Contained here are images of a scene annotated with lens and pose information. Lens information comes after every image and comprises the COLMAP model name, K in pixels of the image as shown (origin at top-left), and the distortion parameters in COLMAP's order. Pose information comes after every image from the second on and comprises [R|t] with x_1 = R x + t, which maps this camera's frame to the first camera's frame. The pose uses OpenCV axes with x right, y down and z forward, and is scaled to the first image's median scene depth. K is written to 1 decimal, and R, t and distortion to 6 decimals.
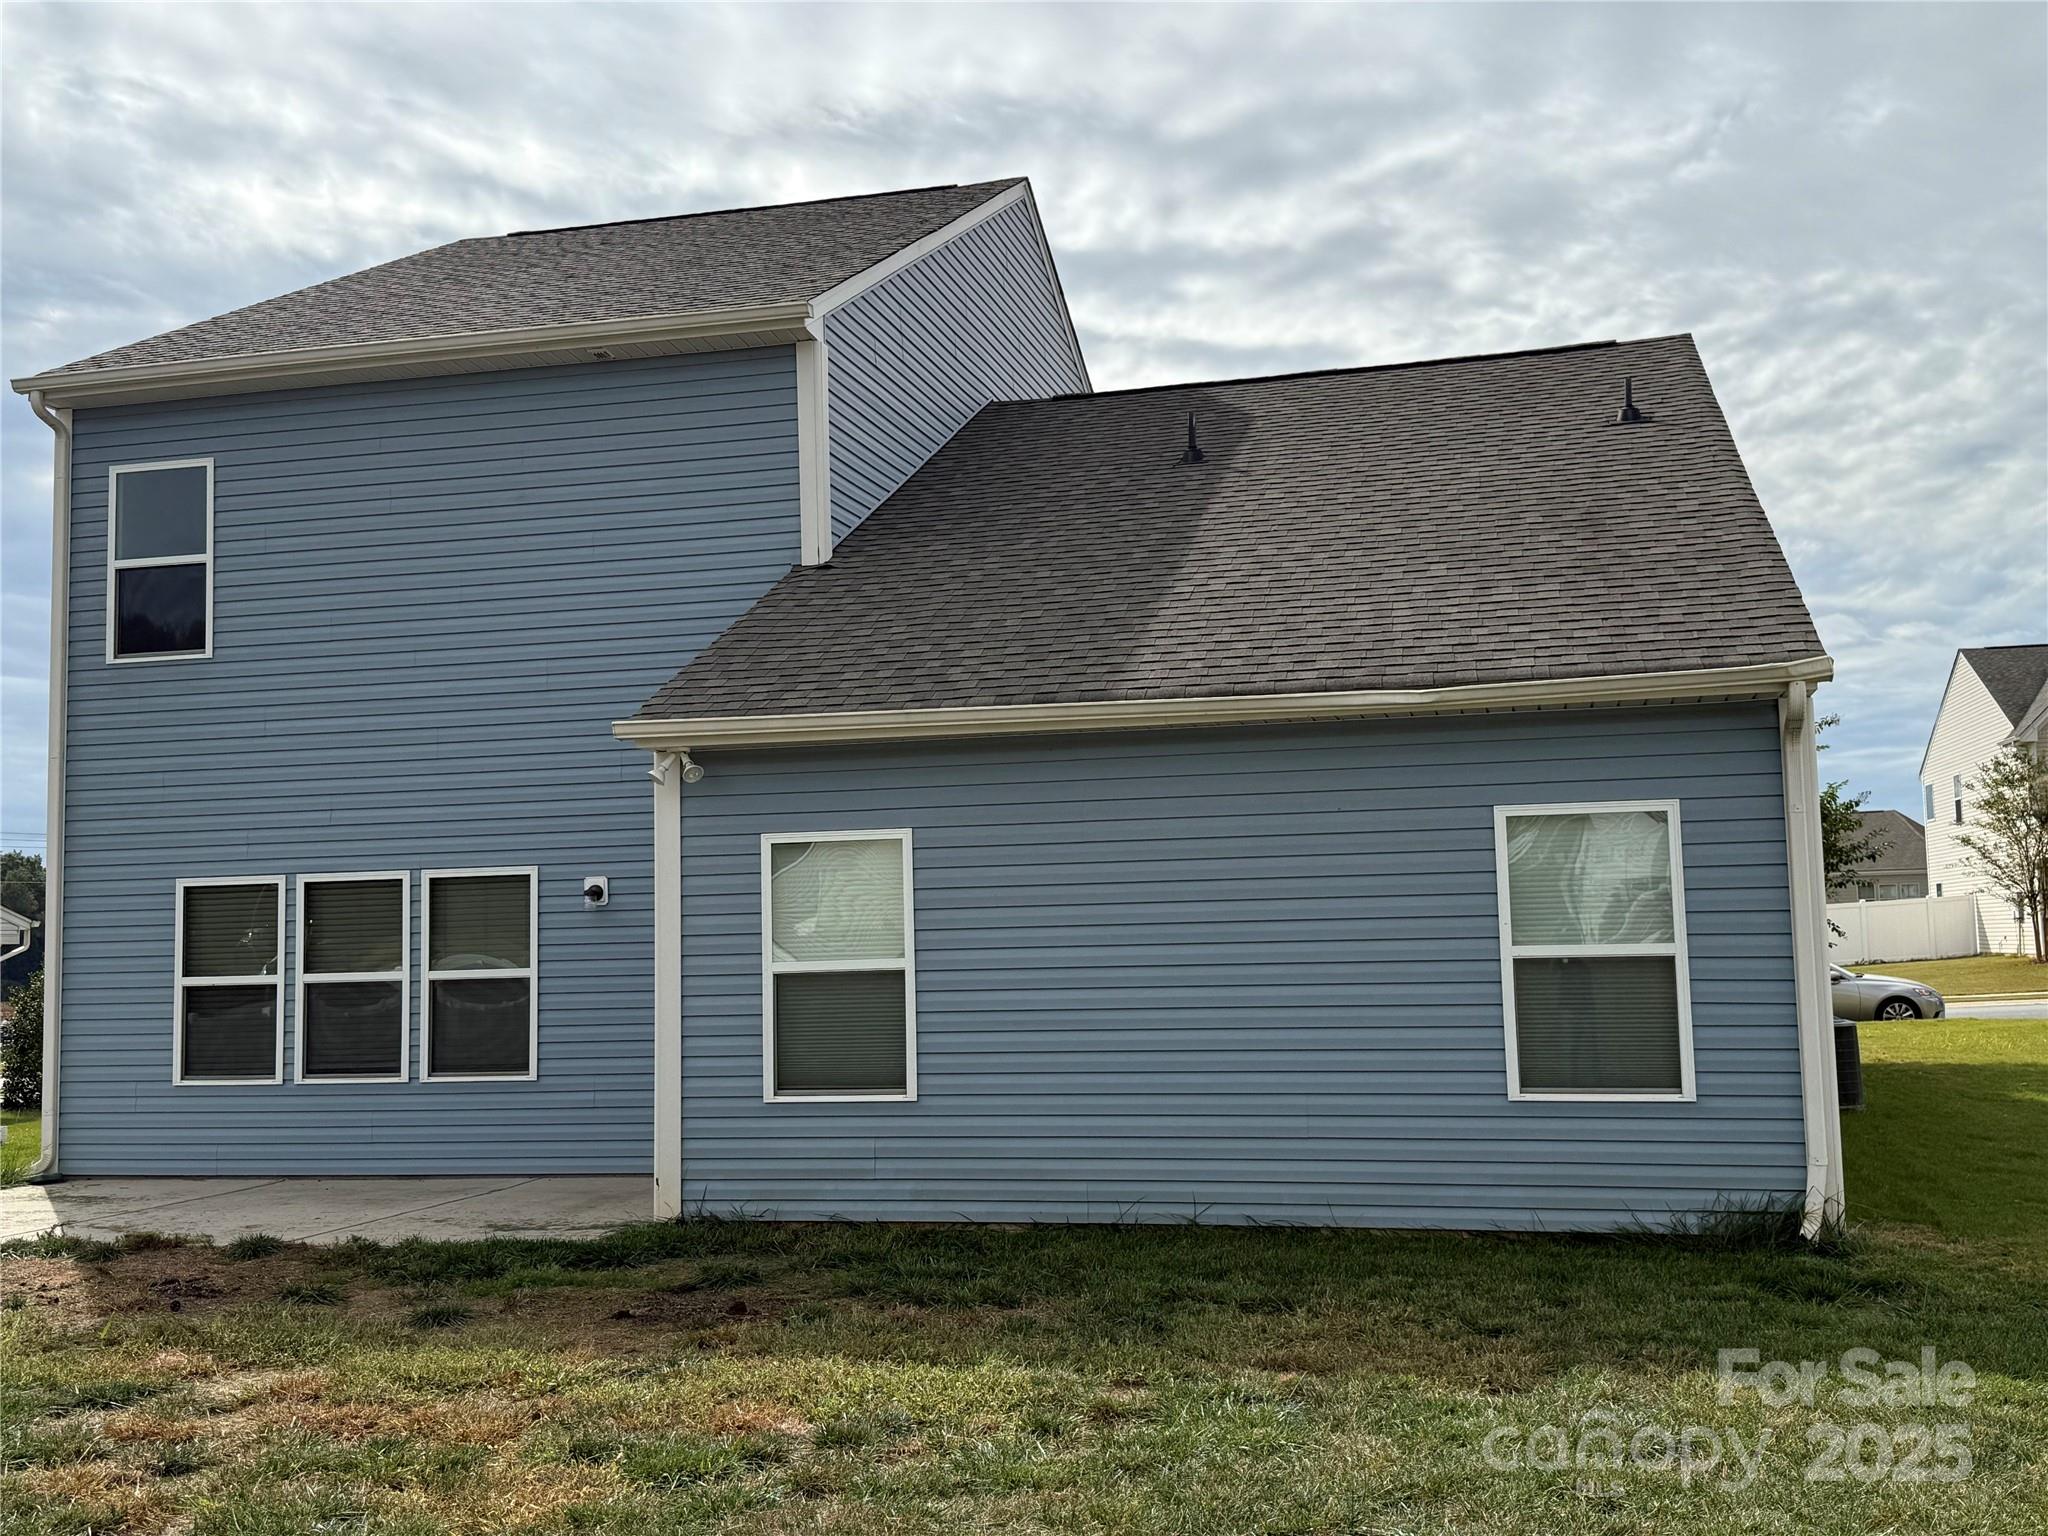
lens RADIAL K [[2081.2, 0, 1024.0], [0, 2081.2, 768.0], [0, 0, 1]] dist [0.058853, -0.003056]
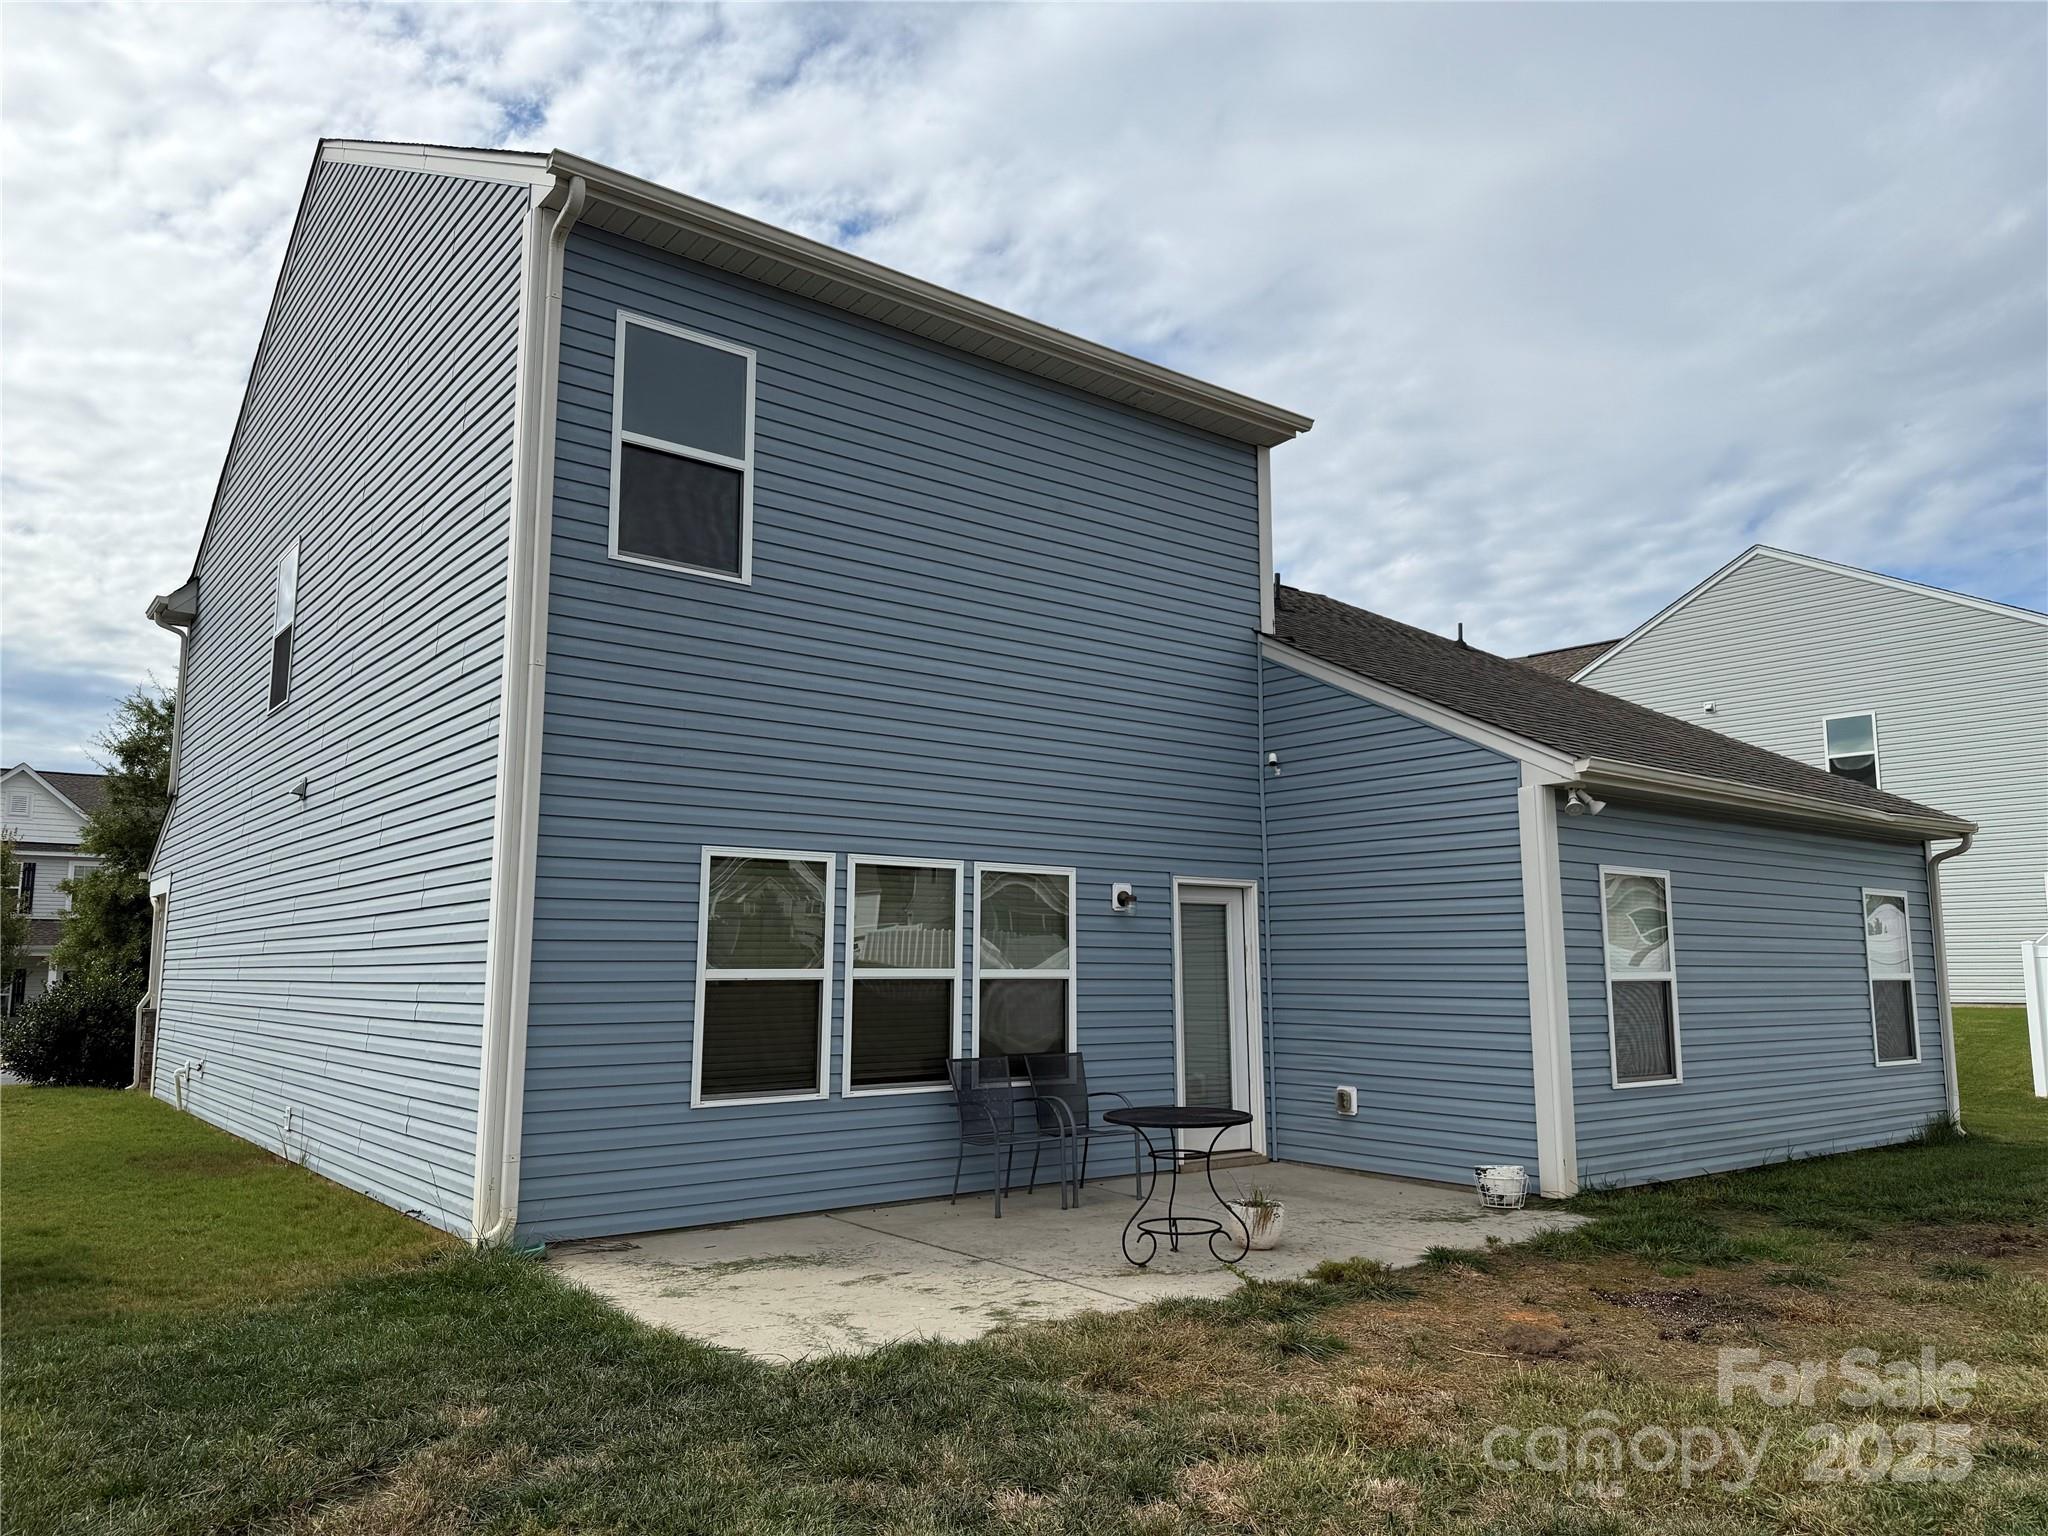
lens RADIAL K [[1404.4, 0, 1022.7], [0, 1404.4, 778.0], [0, 0, 1]] dist [0.074237, -0.000048]
pose [[0.609788, 0.130997, 0.781664, -0.753855], [-0.085869, 0.991360, -0.099151, 0.070281], [-0.787899, -0.006660, 0.615768, 0.572512]]
